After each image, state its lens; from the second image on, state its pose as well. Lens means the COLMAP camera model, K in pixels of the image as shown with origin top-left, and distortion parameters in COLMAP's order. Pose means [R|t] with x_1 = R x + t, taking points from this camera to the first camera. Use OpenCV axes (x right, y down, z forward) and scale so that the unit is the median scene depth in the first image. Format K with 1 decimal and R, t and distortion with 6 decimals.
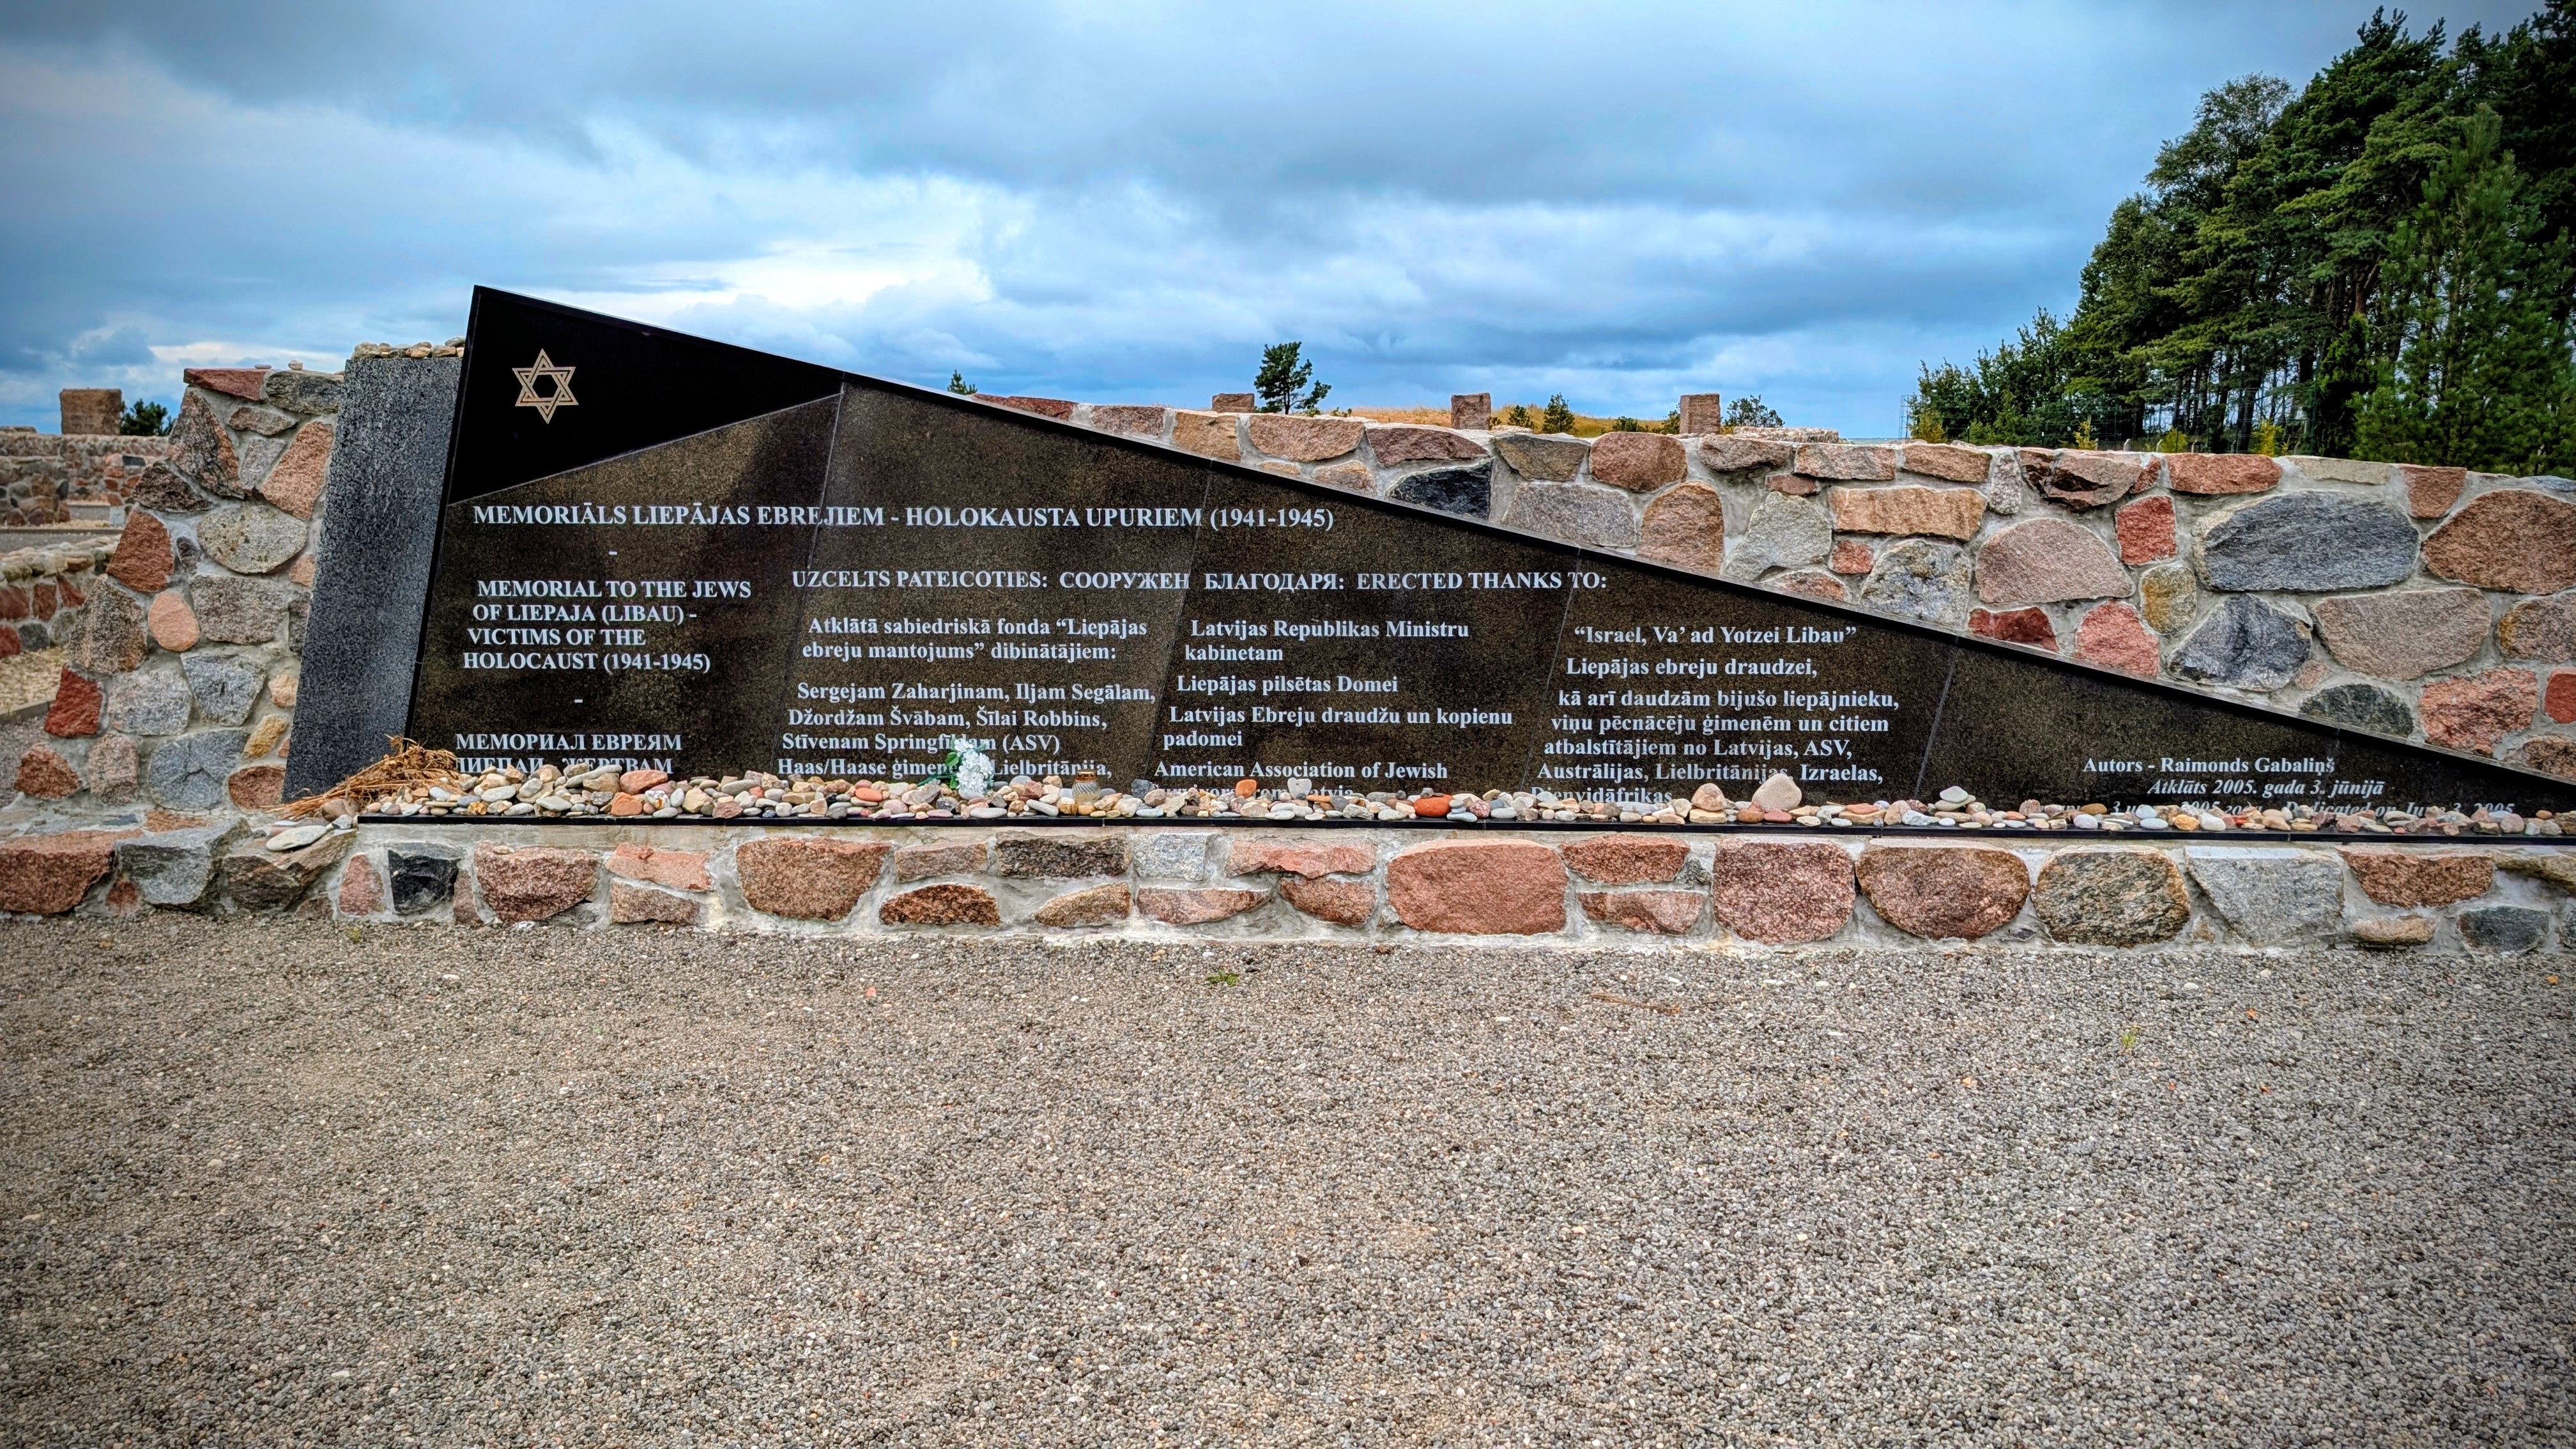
lens RADIAL K [[1889.4, 0, 1294.6], [0, 1889.4, 712.6], [0, 0, 1]] dist [0.023086, -0.010345]
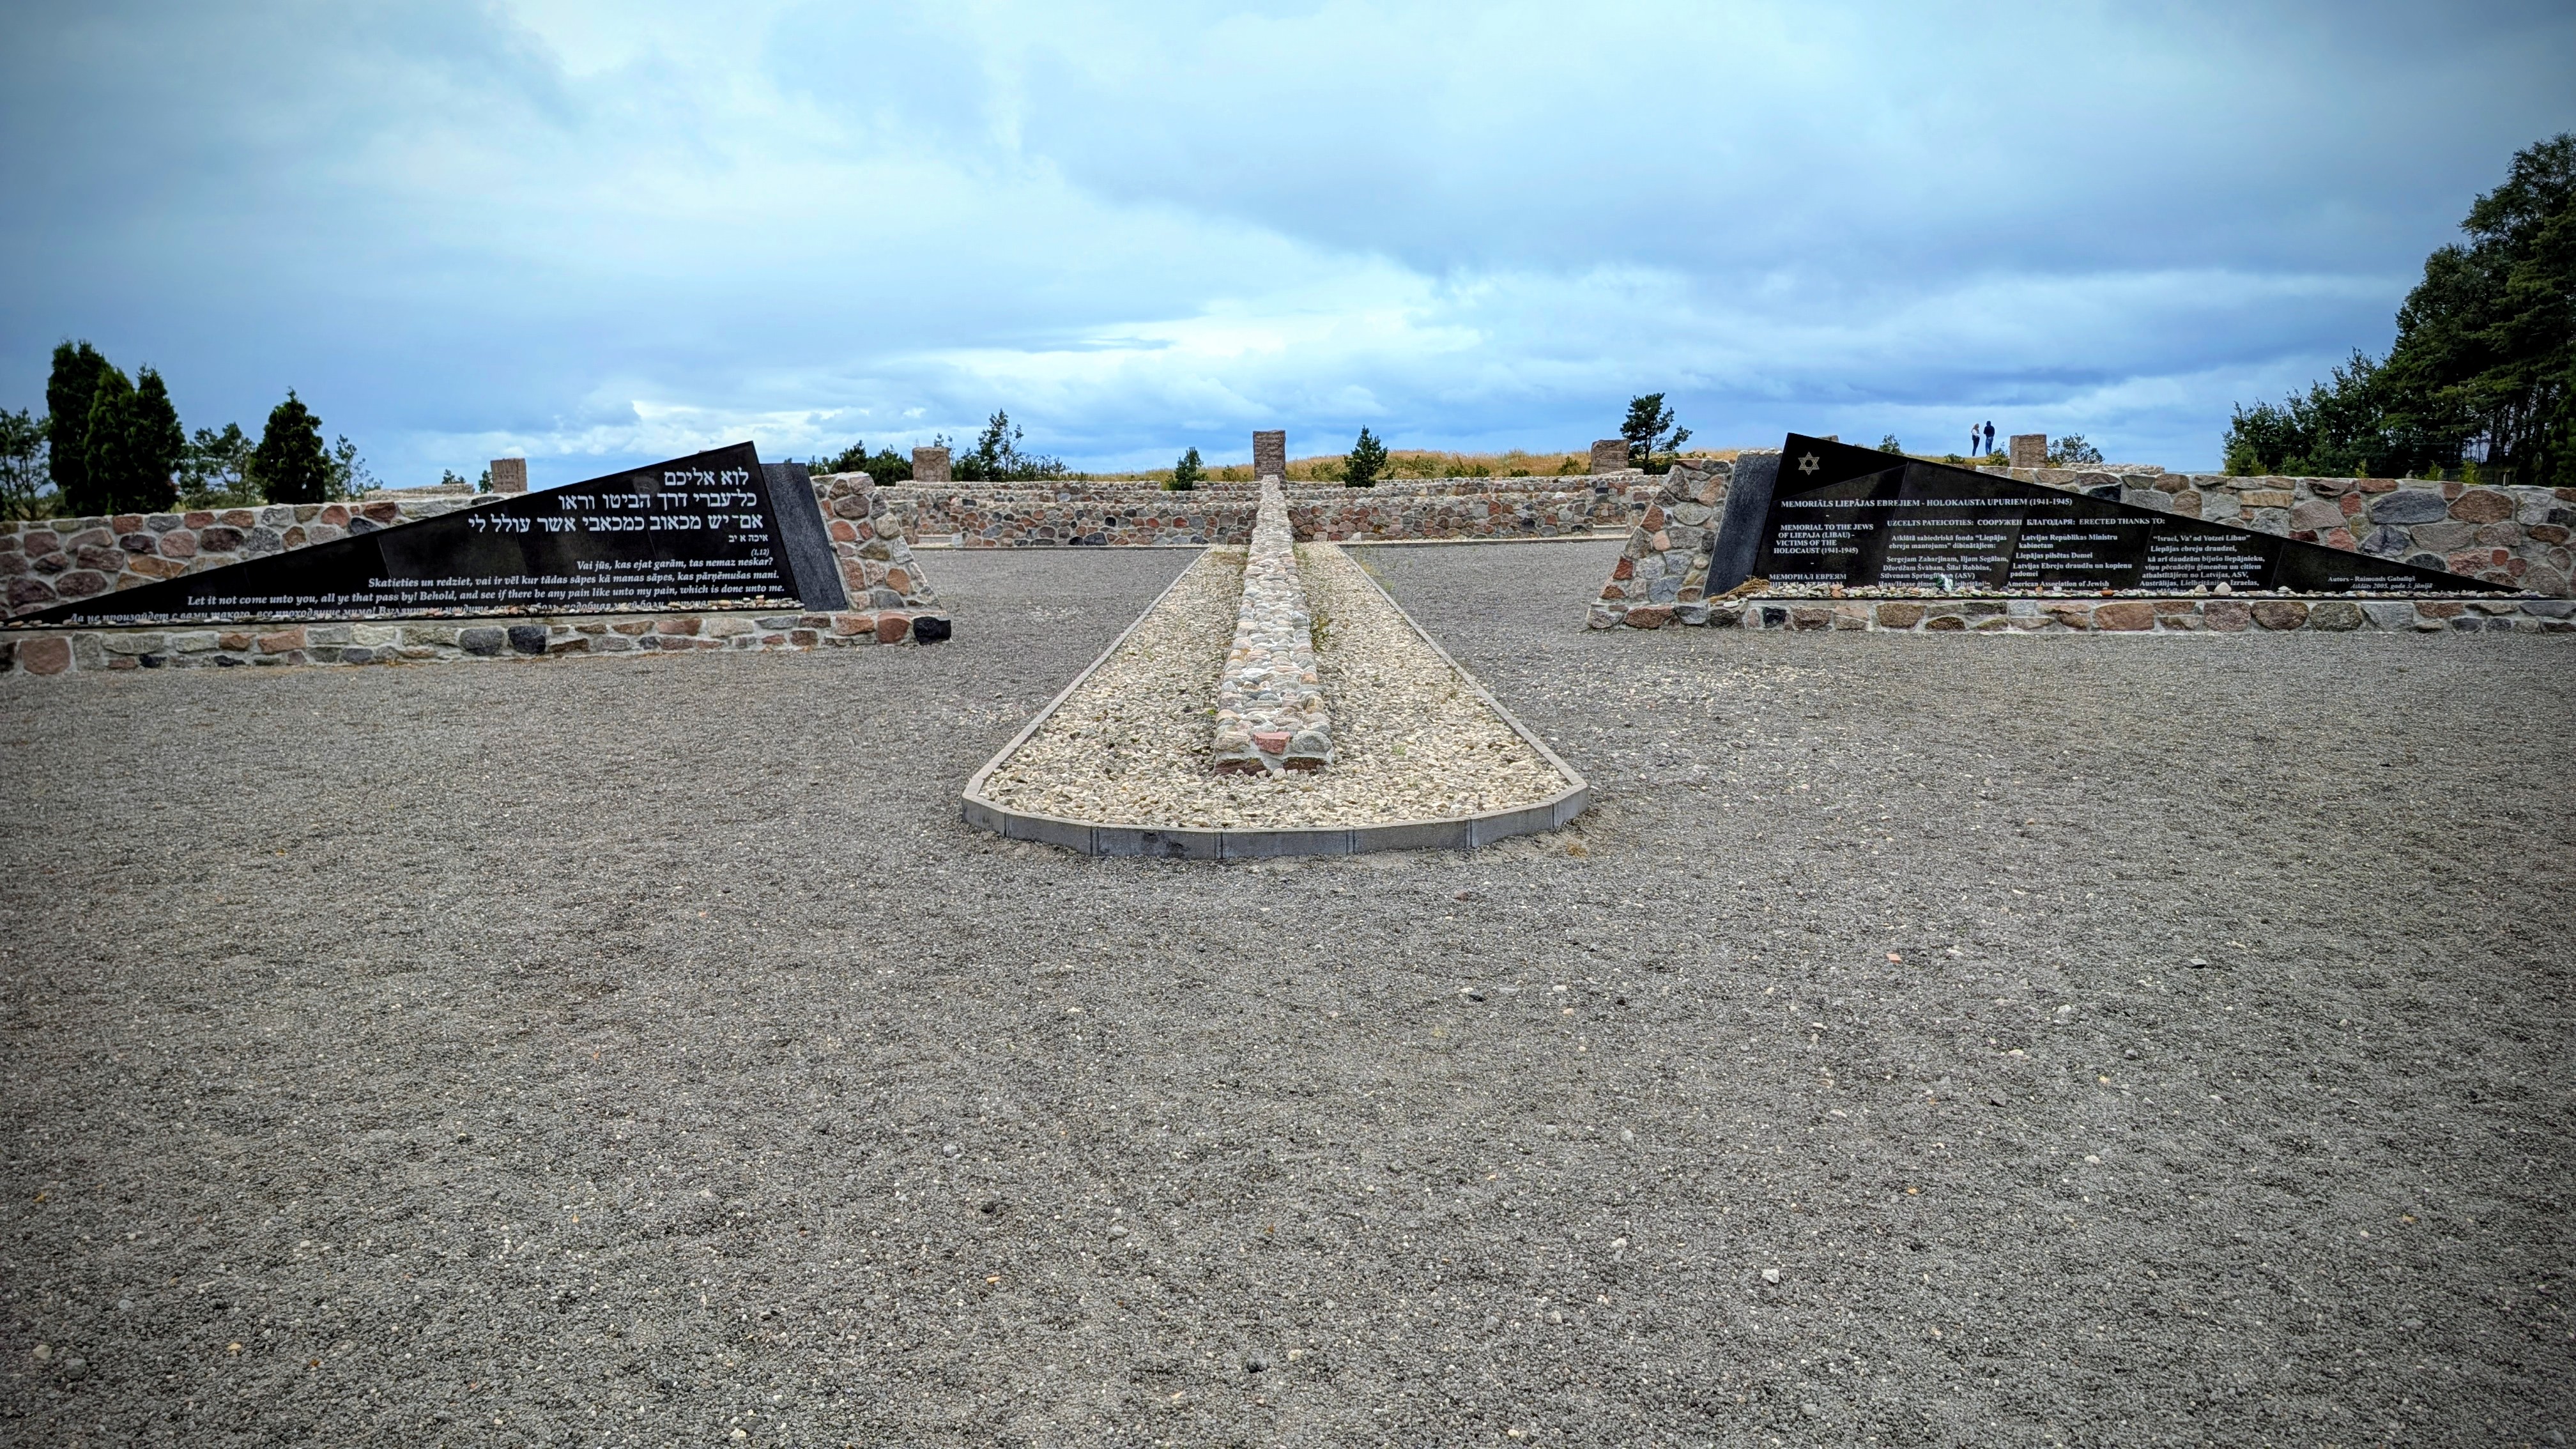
lens RADIAL K [[1889.4, 0, 1287.1], [0, 1889.4, 705.8], [0, 0, 1]] dist [0.023086, -0.010345]
pose [[0.990060, 0.007156, -0.140461, -0.812358], [-0.010609, 0.999659, -0.023853, 0.319478], [0.140243, 0.025106, 0.989799, -2.256199]]
